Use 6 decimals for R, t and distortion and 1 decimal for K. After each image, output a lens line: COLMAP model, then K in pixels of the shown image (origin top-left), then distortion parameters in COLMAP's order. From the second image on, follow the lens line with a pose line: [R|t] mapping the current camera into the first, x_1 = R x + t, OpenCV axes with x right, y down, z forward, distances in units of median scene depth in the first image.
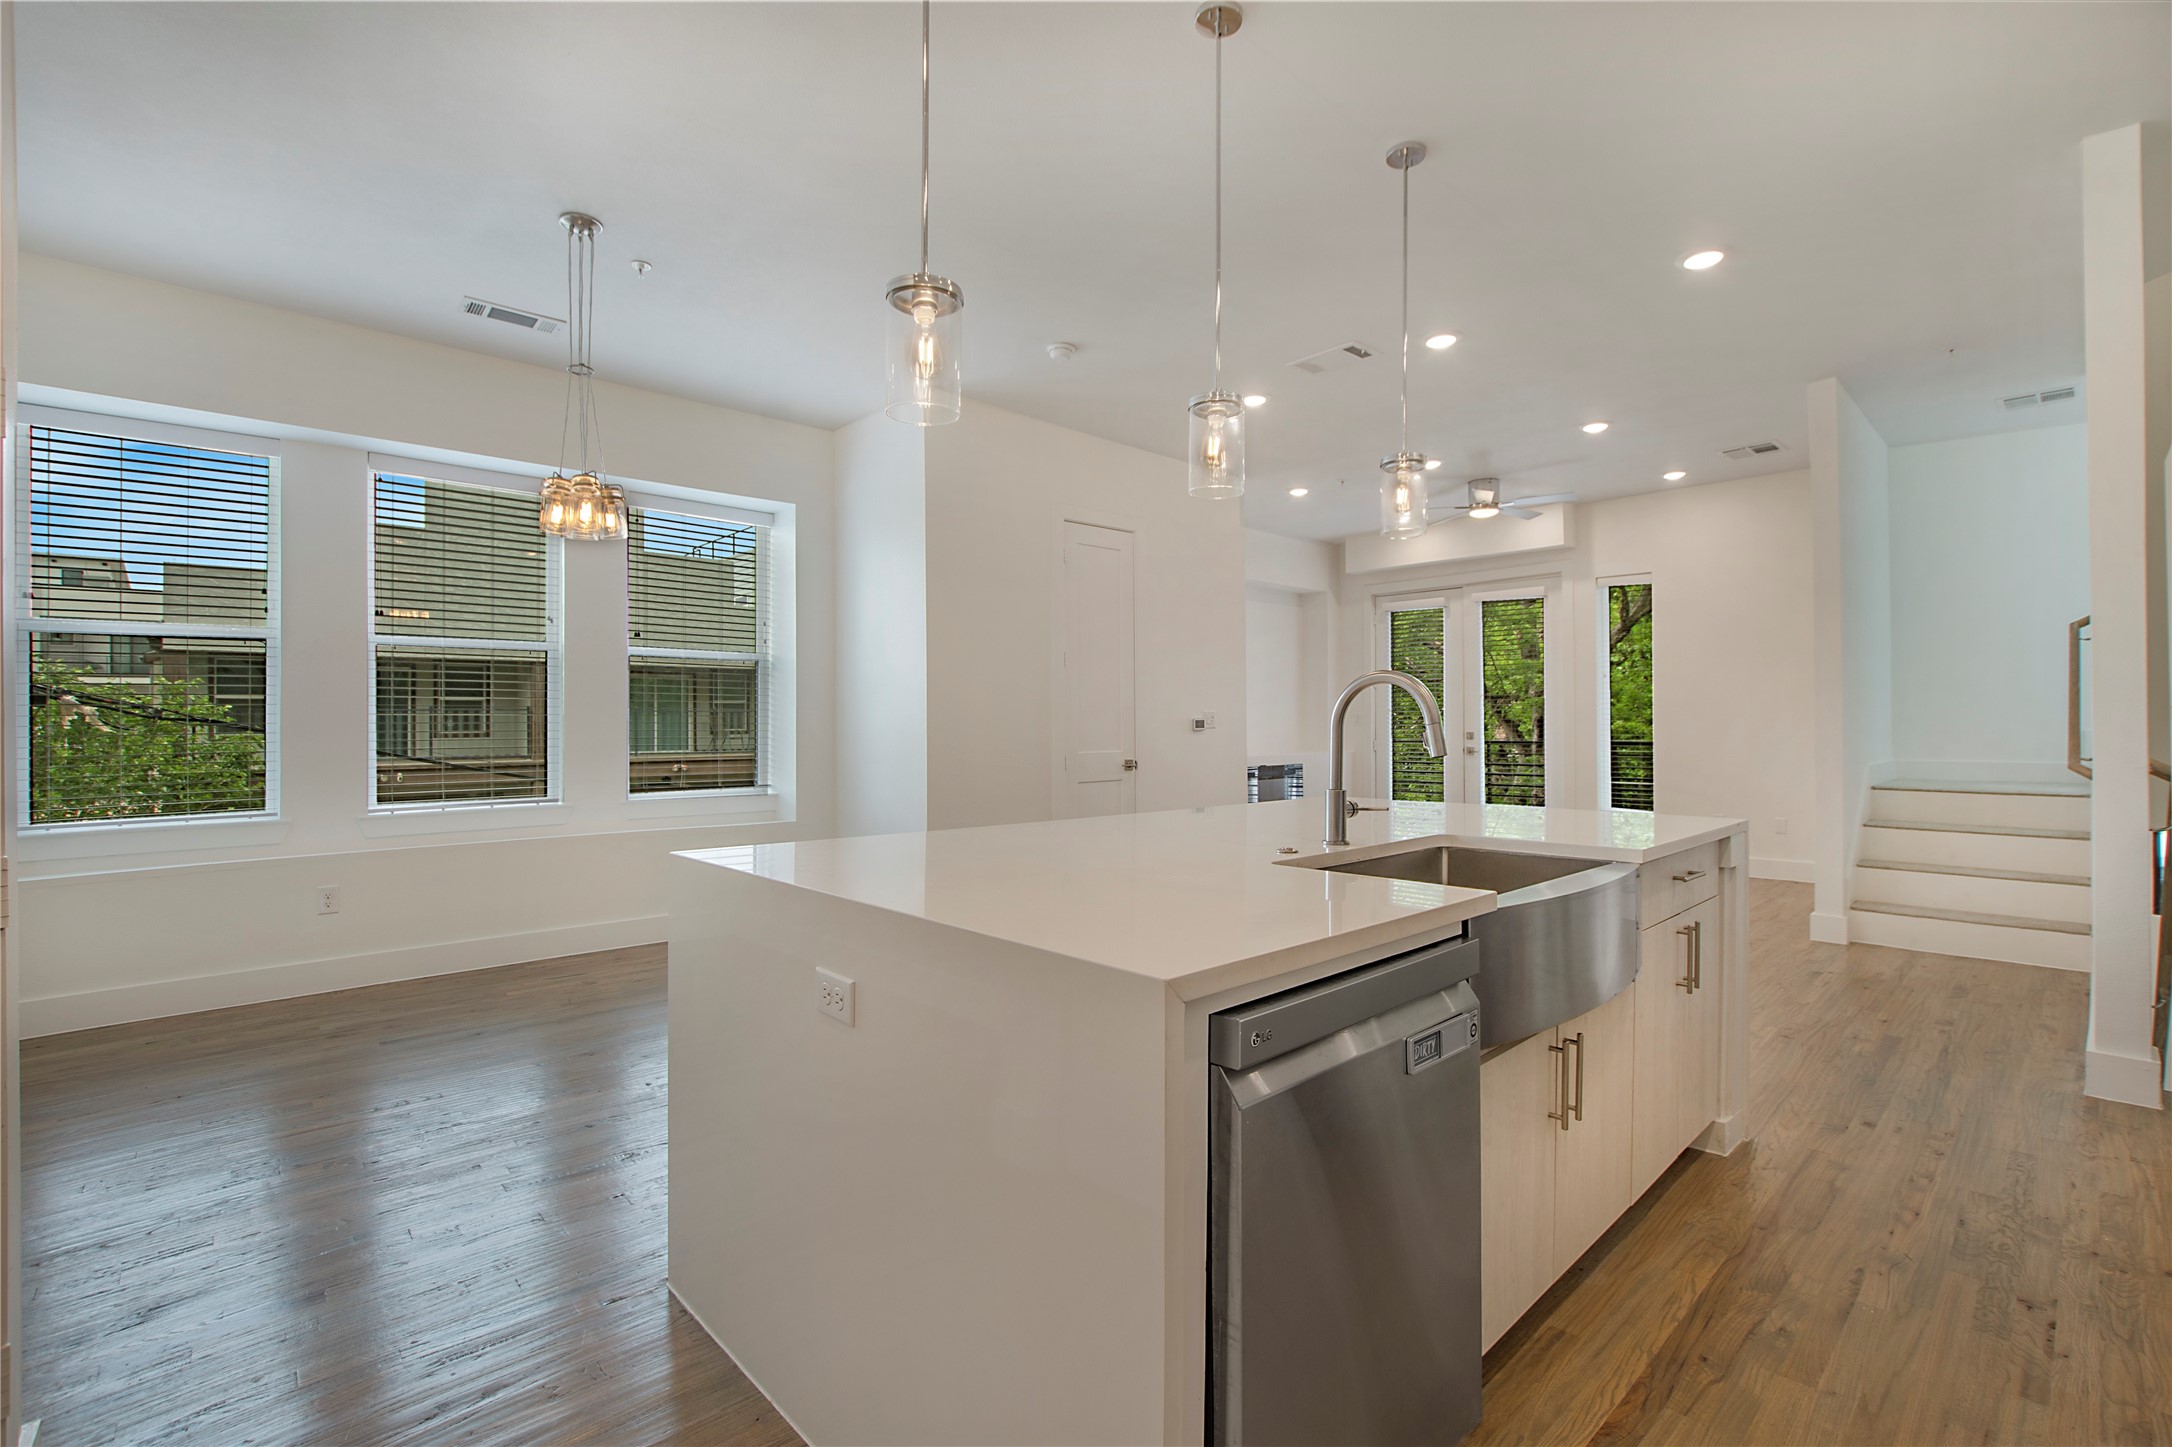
lens RADIAL K [[959.7, 0, 1077.3], [0, 959.7, 731.5], [0, 0, 1]] dist [-0.017466, 0.000634]
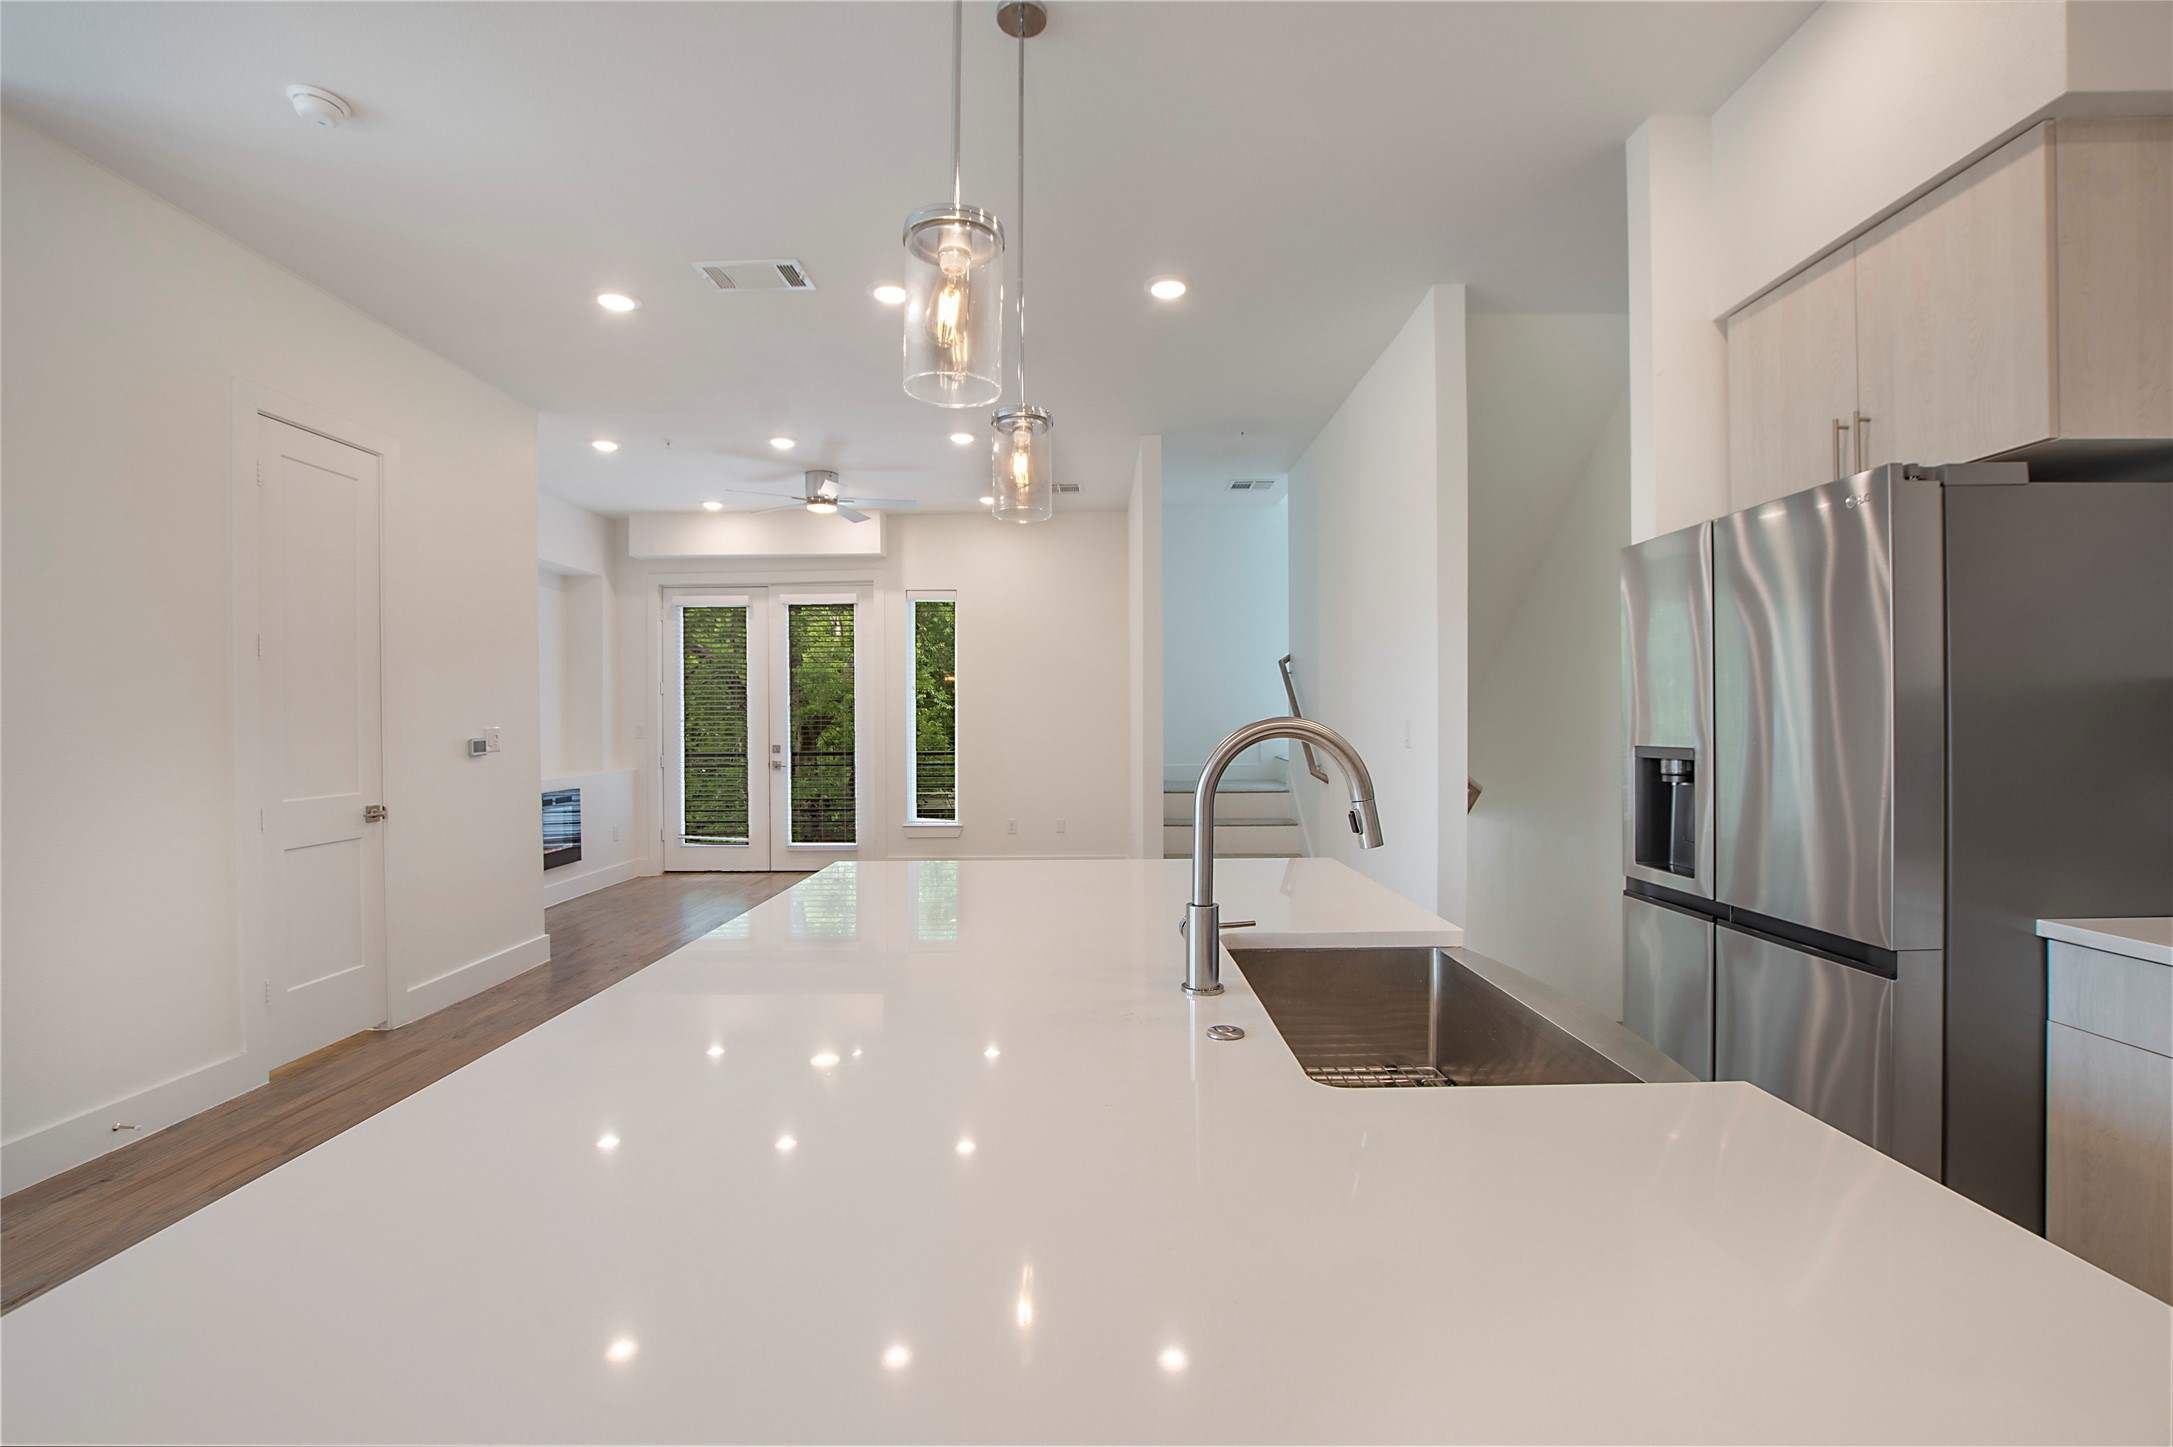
lens RADIAL K [[960.1, 0, 1067.1], [0, 960.1, 719.3], [0, 0, 1]] dist [-0.017466, 0.000634]
pose [[0.695615, -0.000693, 0.718415, -0.065371], [0.008660, 0.999935, -0.007421, -0.016023], [-0.718363, 0.011384, 0.695575, 0.176811]]
